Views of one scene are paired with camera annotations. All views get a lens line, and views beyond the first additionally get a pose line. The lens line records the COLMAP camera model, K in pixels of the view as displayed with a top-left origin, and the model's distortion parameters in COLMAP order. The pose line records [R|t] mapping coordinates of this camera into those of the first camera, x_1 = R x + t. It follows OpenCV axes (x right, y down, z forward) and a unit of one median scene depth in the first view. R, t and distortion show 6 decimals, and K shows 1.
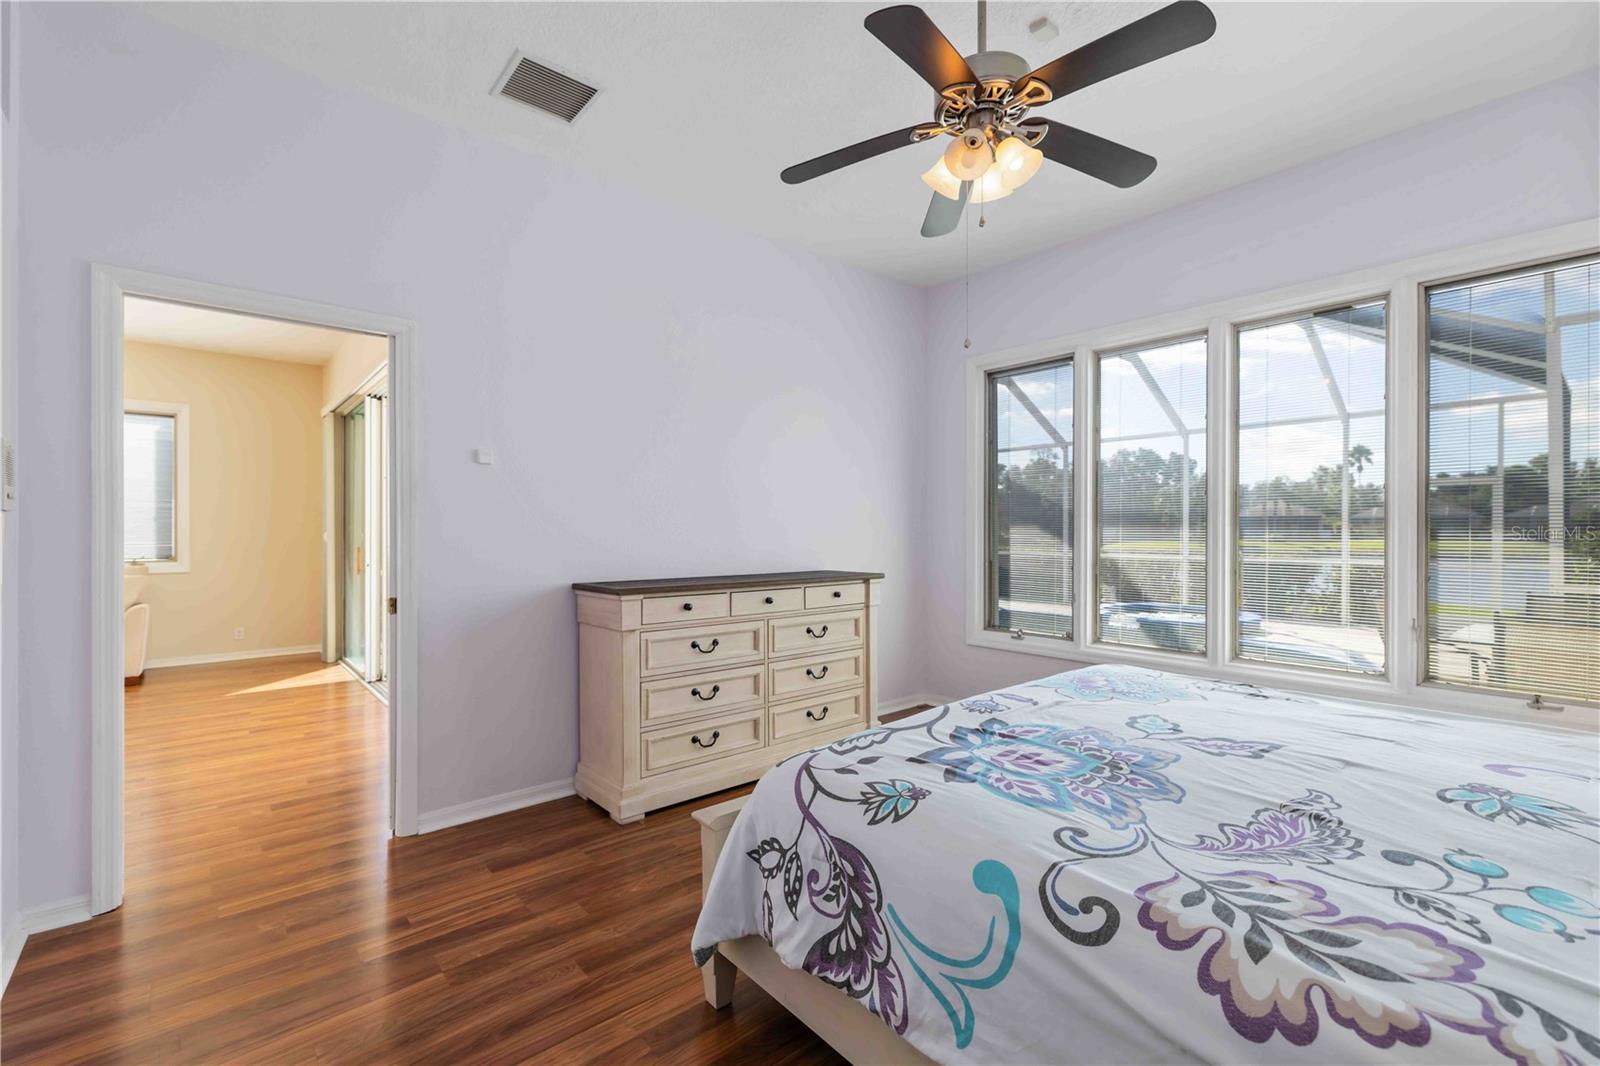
lens RADIAL K [[695.9, 0, 804.0], [0, 695.9, 534.7], [0, 0, 1]] dist [0.000748, -0.000003]
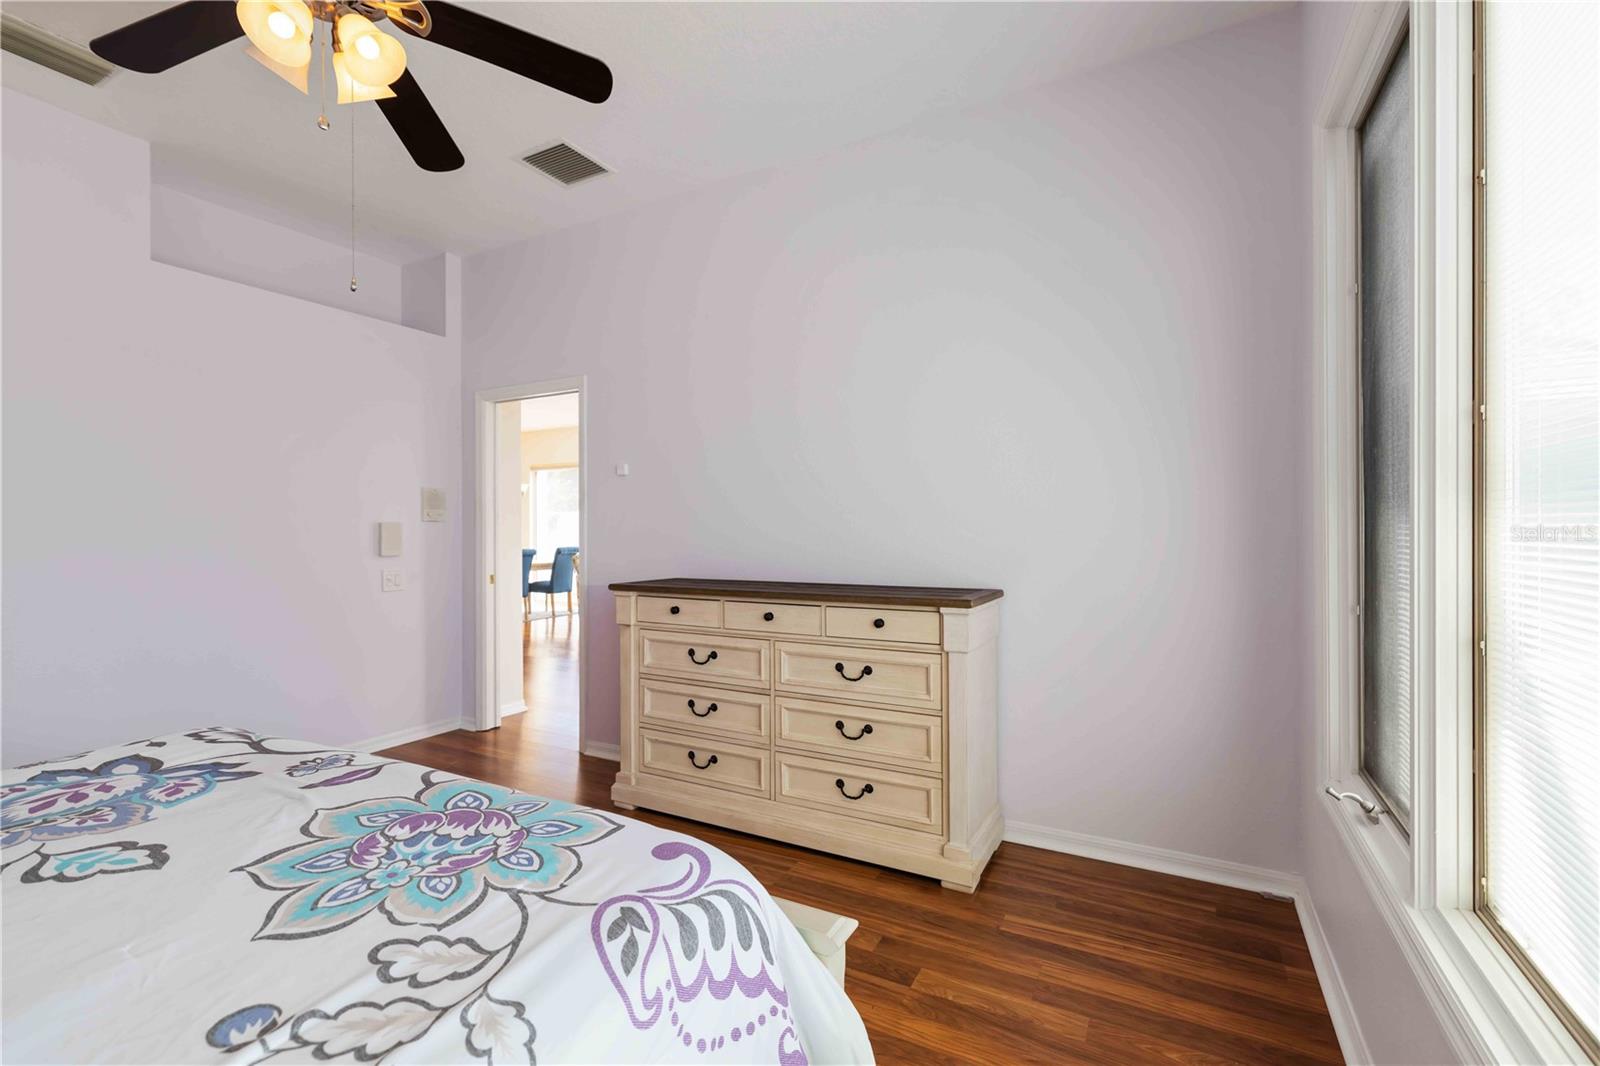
lens RADIAL K [[695.9, 0, 802.0], [0, 695.9, 529.0], [0, 0, 1]] dist [0.000748, -0.000003]
pose [[0.351268, 0.000143, -0.936275, 0.740397], [-0.000667, 1.000000, -0.000098, -0.006021], [0.936275, 0.000659, 0.351268, 0.789932]]
